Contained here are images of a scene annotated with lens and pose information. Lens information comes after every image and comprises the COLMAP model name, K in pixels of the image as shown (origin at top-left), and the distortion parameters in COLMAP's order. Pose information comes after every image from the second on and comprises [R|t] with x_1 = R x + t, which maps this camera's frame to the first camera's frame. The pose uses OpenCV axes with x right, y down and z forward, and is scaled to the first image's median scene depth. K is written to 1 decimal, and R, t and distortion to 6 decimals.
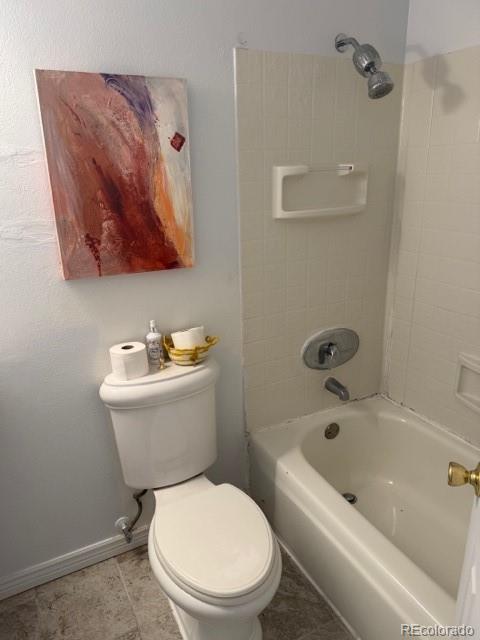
lens RADIAL K [[446.9, 0, 240.3], [0, 446.9, 324.7], [0, 0, 1]] dist [0.055008, -0.071612]
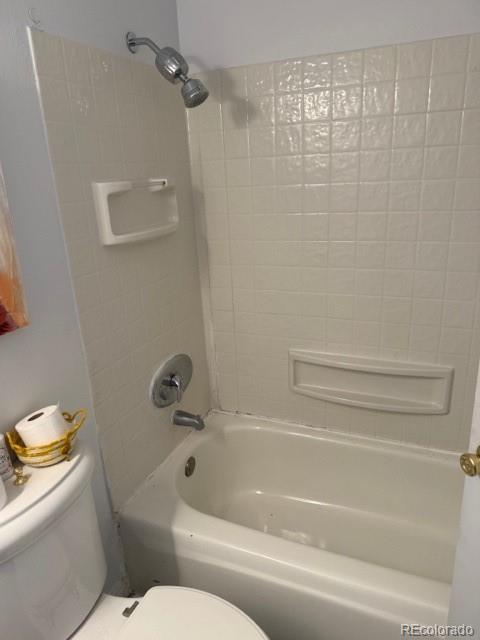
lens RADIAL K [[446.9, 0, 240.3], [0, 446.9, 324.7], [0, 0, 1]] dist [0.055008, -0.071612]
pose [[0.765091, -0.213811, 0.607388, -0.249397], [0.229825, 0.971810, 0.052597, -0.080973], [-0.601512, 0.099351, 0.792662, 0.214166]]
